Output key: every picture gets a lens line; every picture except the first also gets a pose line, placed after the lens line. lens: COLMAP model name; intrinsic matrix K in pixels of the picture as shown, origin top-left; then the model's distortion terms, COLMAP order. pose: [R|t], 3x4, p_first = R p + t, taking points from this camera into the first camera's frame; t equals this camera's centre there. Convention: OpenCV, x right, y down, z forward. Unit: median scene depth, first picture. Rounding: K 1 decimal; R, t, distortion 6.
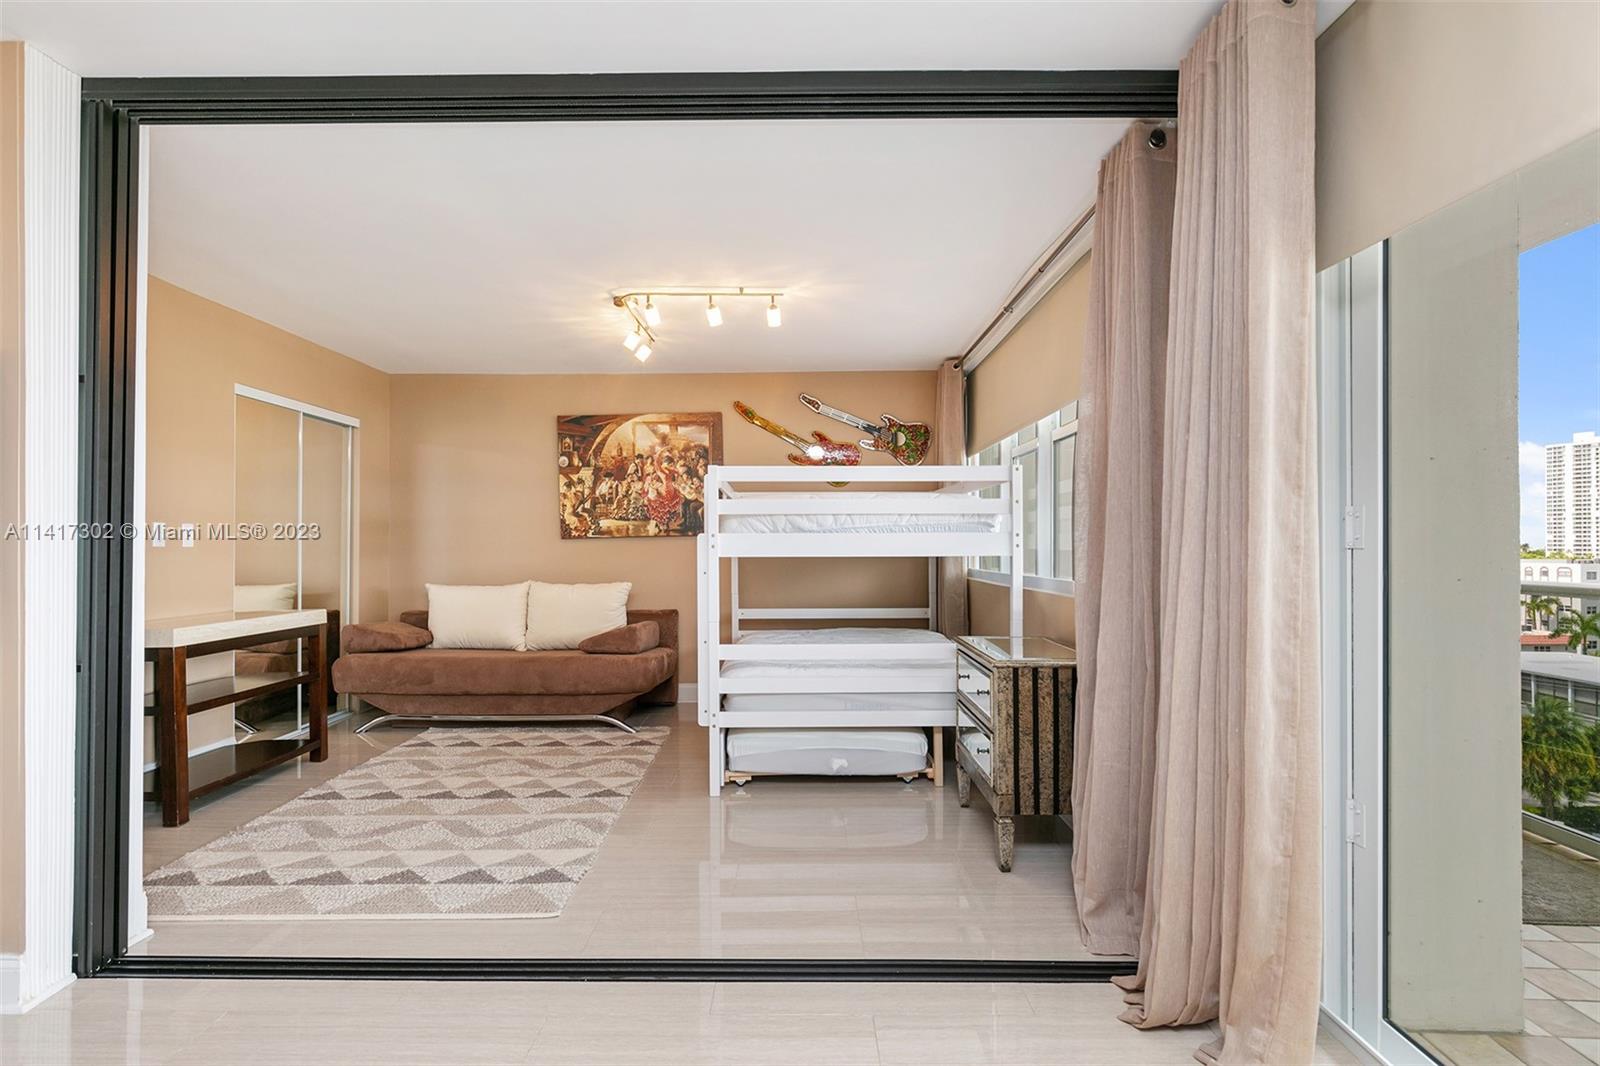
lens RADIAL K [[804.4, 0, 793.5], [0, 804.4, 541.0], [0, 0, 1]] dist [0.010983, -0.001706]
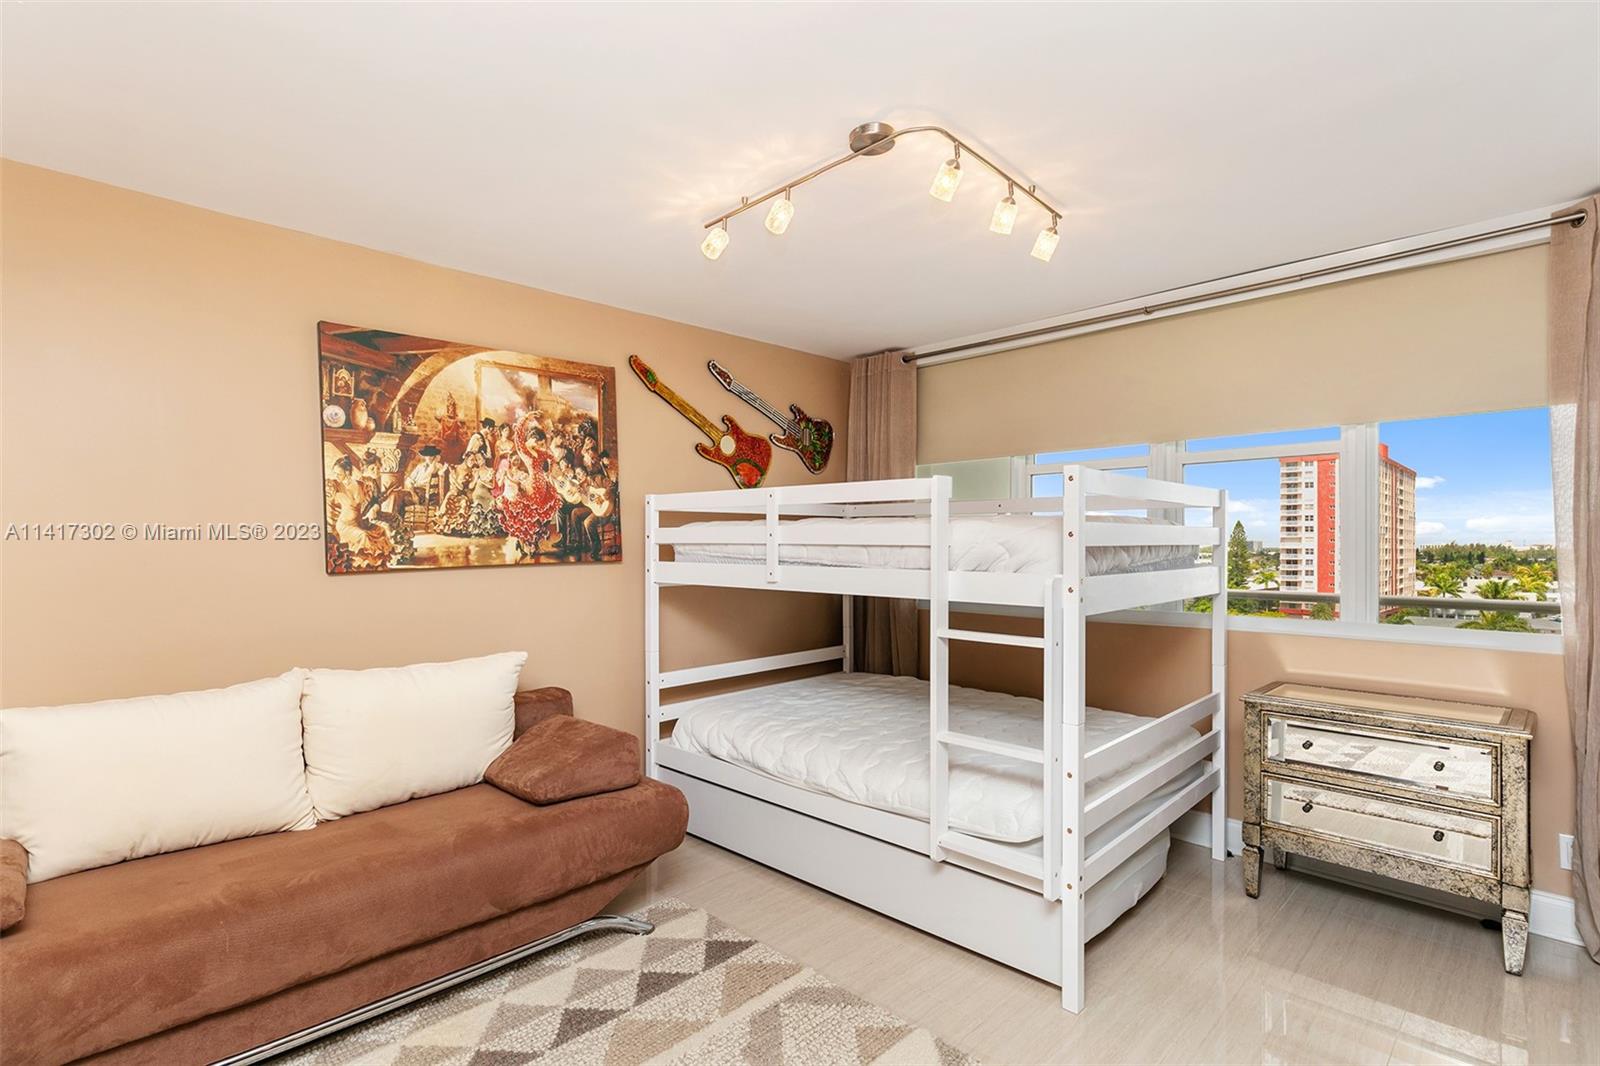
lens RADIAL K [[760.7, 0, 782.6], [0, 760.7, 541.0], [0, 0, 1]] dist [-0.004853, 0.001826]
pose [[0.703475, 0.003087, 0.710713, -0.423373], [-0.002800, 0.999995, -0.001572, -0.022498], [-0.710714, -0.000885, 0.703480, 0.481247]]
